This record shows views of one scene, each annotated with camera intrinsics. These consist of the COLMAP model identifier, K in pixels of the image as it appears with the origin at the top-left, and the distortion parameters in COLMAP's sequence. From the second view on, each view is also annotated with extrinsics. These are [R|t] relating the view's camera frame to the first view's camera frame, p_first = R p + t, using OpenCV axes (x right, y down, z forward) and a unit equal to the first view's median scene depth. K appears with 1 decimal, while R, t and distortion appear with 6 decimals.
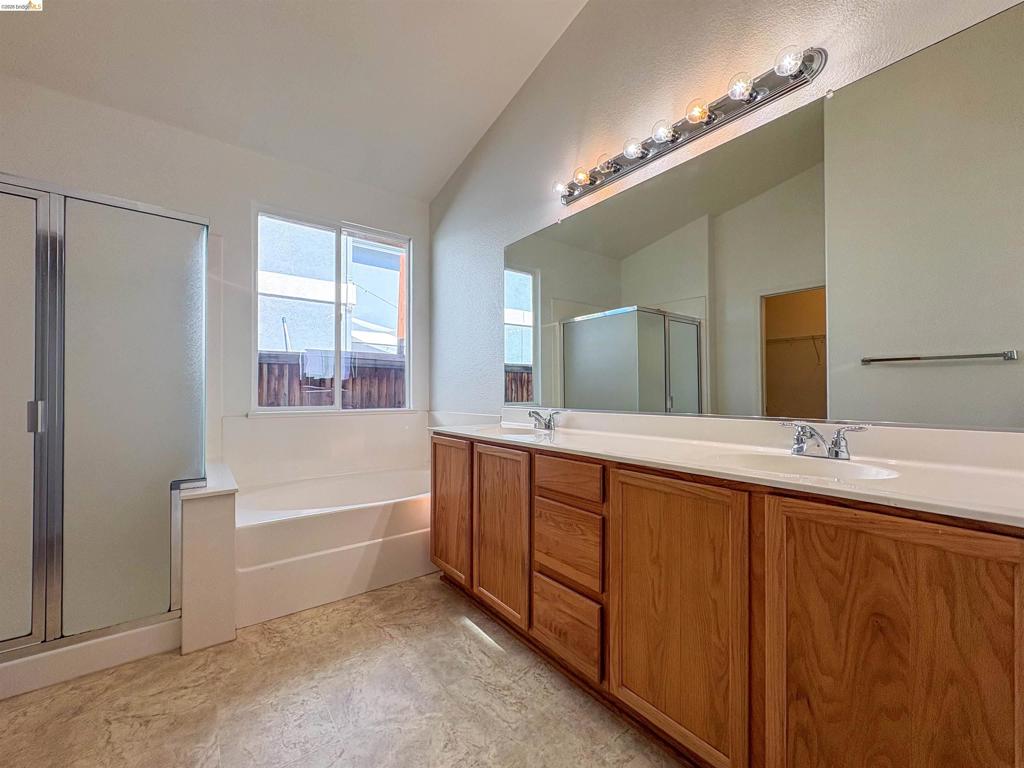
lens RADIAL K [[412.1, 0, 512.0], [0, 412.1, 384.0], [0, 0, 1]] dist [0.002070, -0.000194]
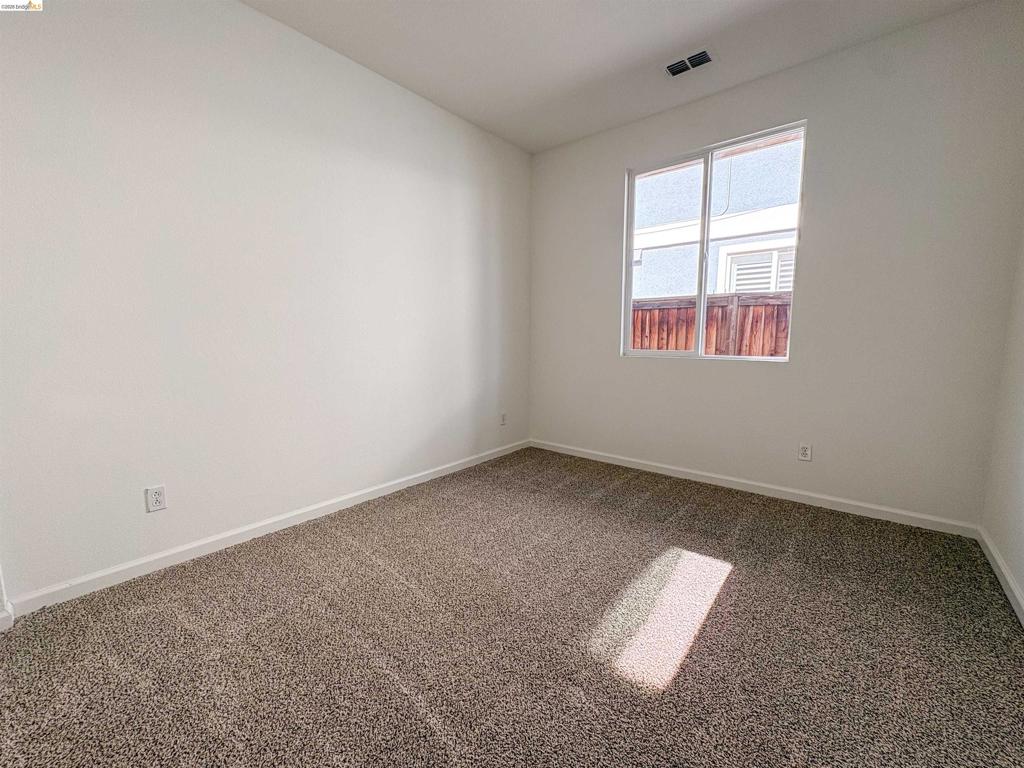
lens RADIAL K [[412.1, 0, 512.0], [0, 412.1, 384.0], [0, 0, 1]] dist [0.002070, -0.000194]
pose [[0.229910, 0.125030, -0.965147, 0.494699], [0.016926, 0.991049, 0.132418, -0.000917], [0.973065, -0.046780, 0.225736, 0.392146]]
